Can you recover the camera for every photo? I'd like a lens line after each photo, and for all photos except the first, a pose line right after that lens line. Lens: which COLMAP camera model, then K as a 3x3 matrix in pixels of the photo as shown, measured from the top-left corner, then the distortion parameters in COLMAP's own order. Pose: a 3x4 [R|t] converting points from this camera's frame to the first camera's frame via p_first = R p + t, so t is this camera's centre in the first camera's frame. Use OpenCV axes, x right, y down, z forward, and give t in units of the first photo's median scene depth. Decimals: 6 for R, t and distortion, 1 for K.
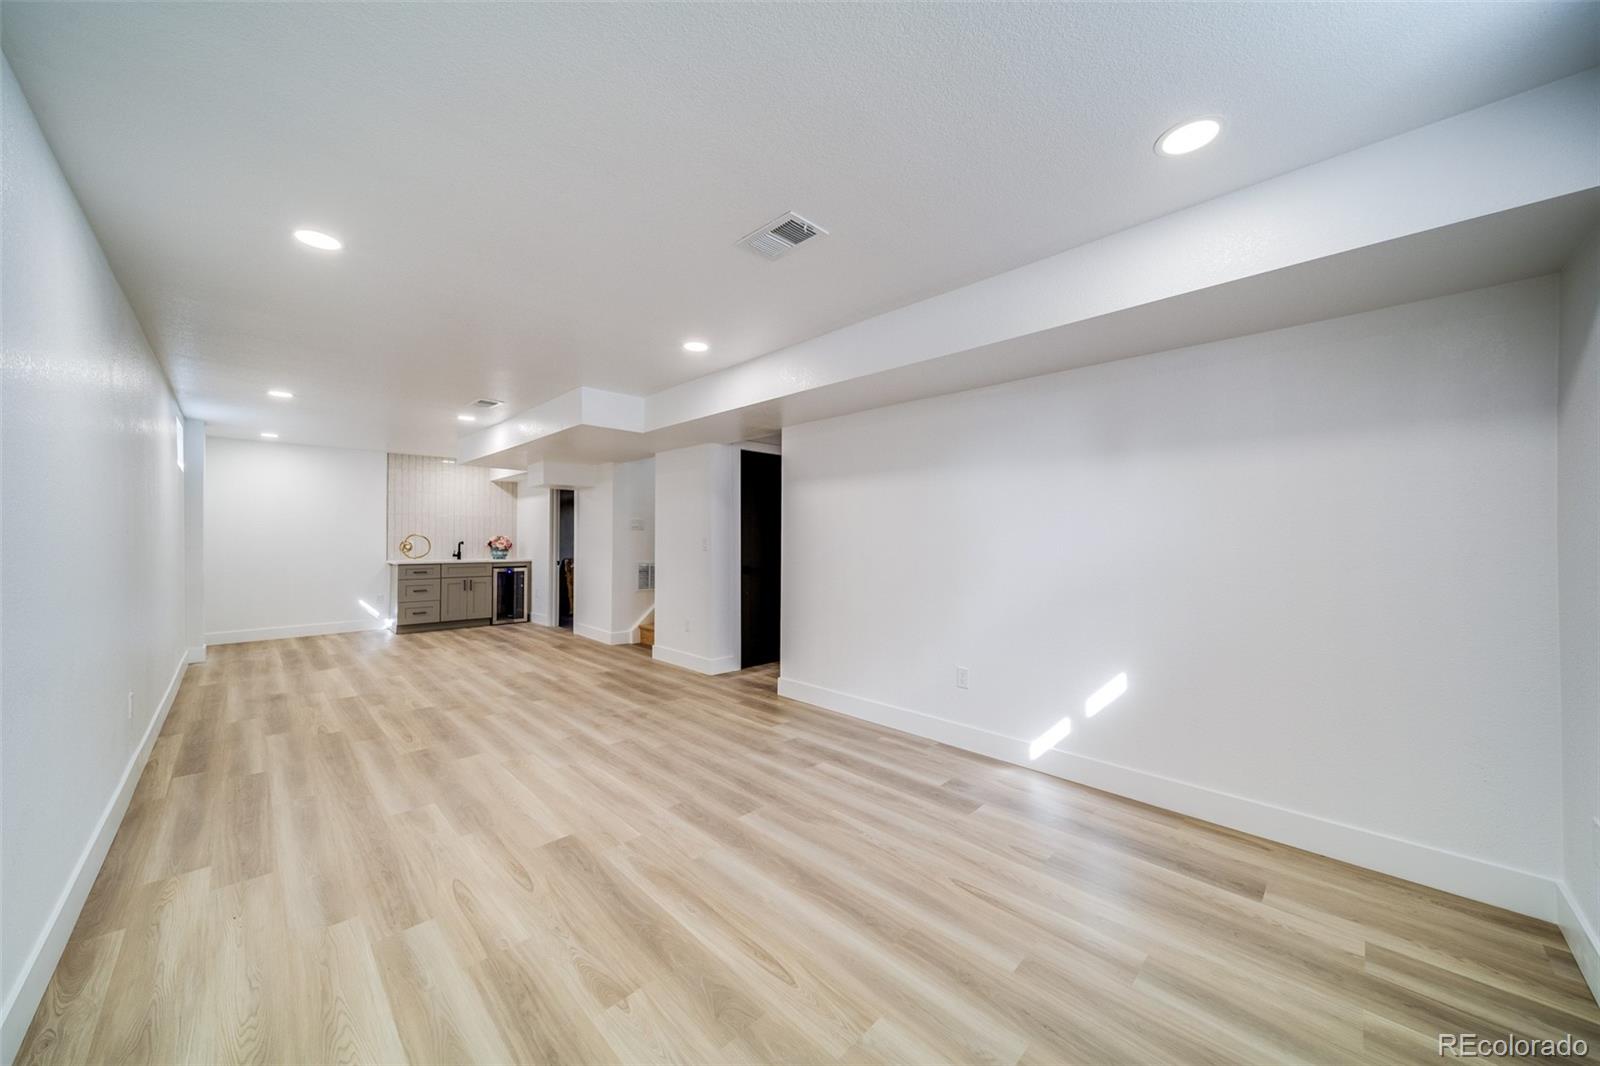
lens RADIAL K [[553.5, 0, 801.7], [0, 553.5, 522.2], [0, 0, 1]] dist [0.000559, 0.000089]
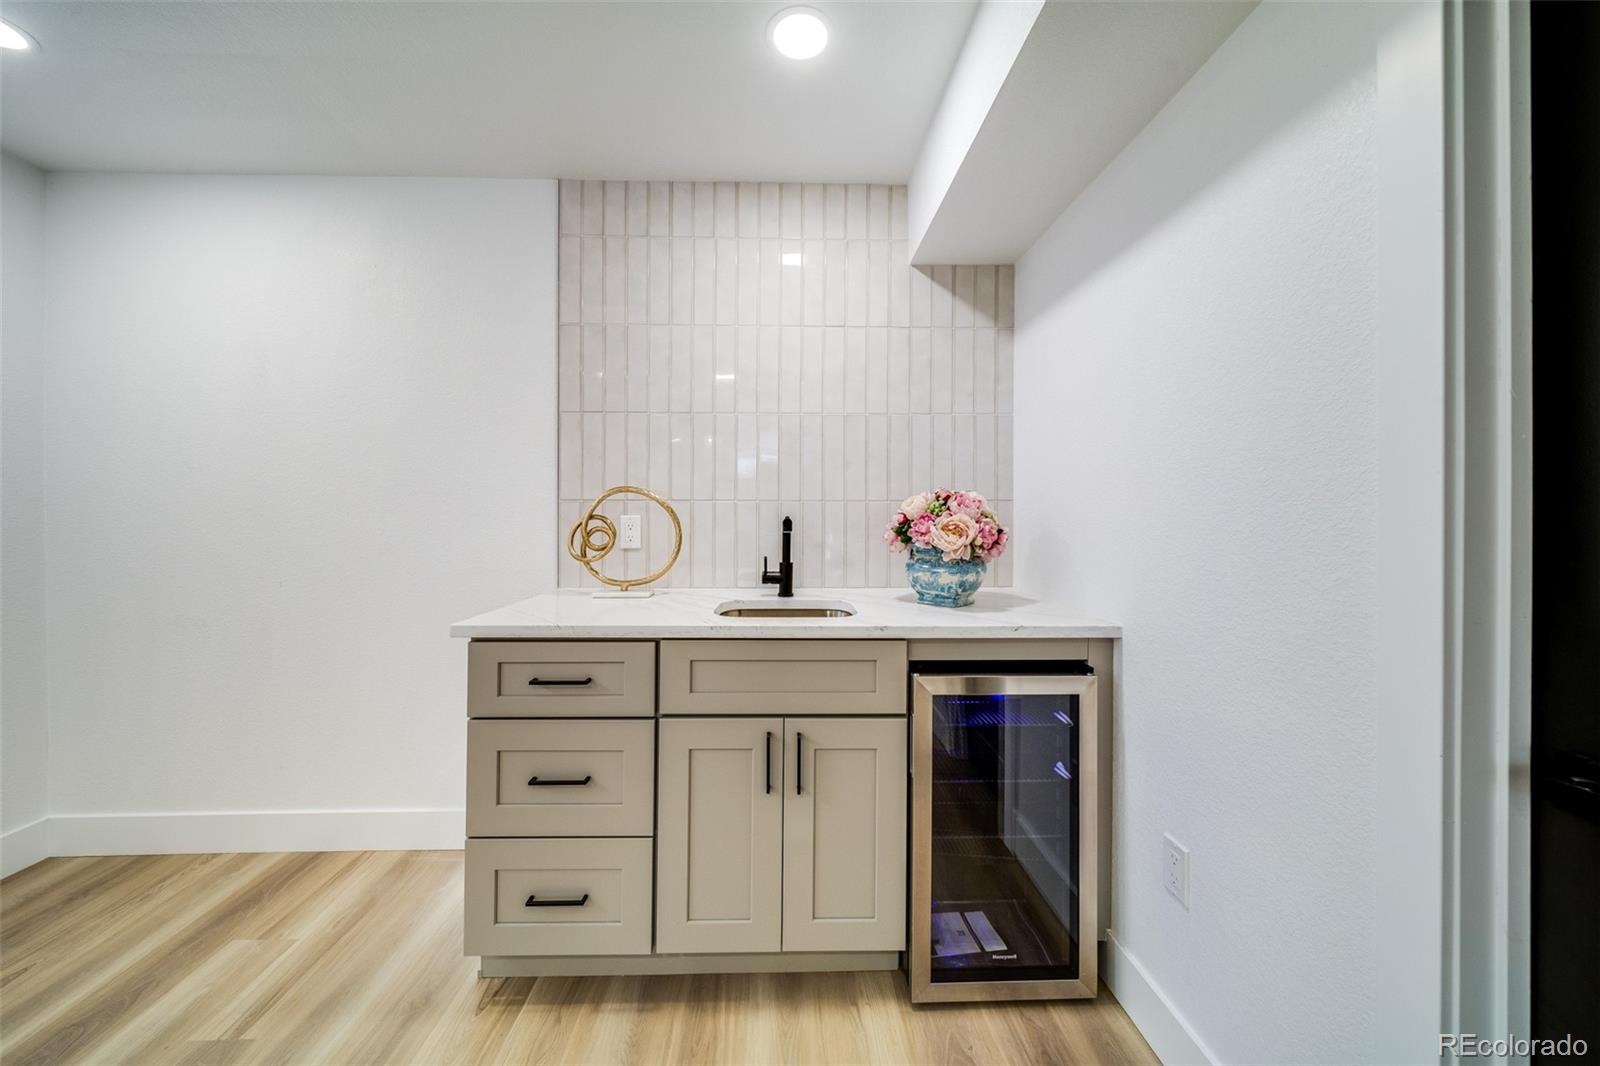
lens RADIAL K [[553.5, 0, 801.7], [0, 553.5, 522.2], [0, 0, 1]] dist [0.000559, 0.000089]
pose [[0.724141, 0.010093, -0.689578, -0.452882], [0.015487, 0.999403, 0.030891, 0.029467], [0.689478, -0.033049, 0.723553, 0.833238]]
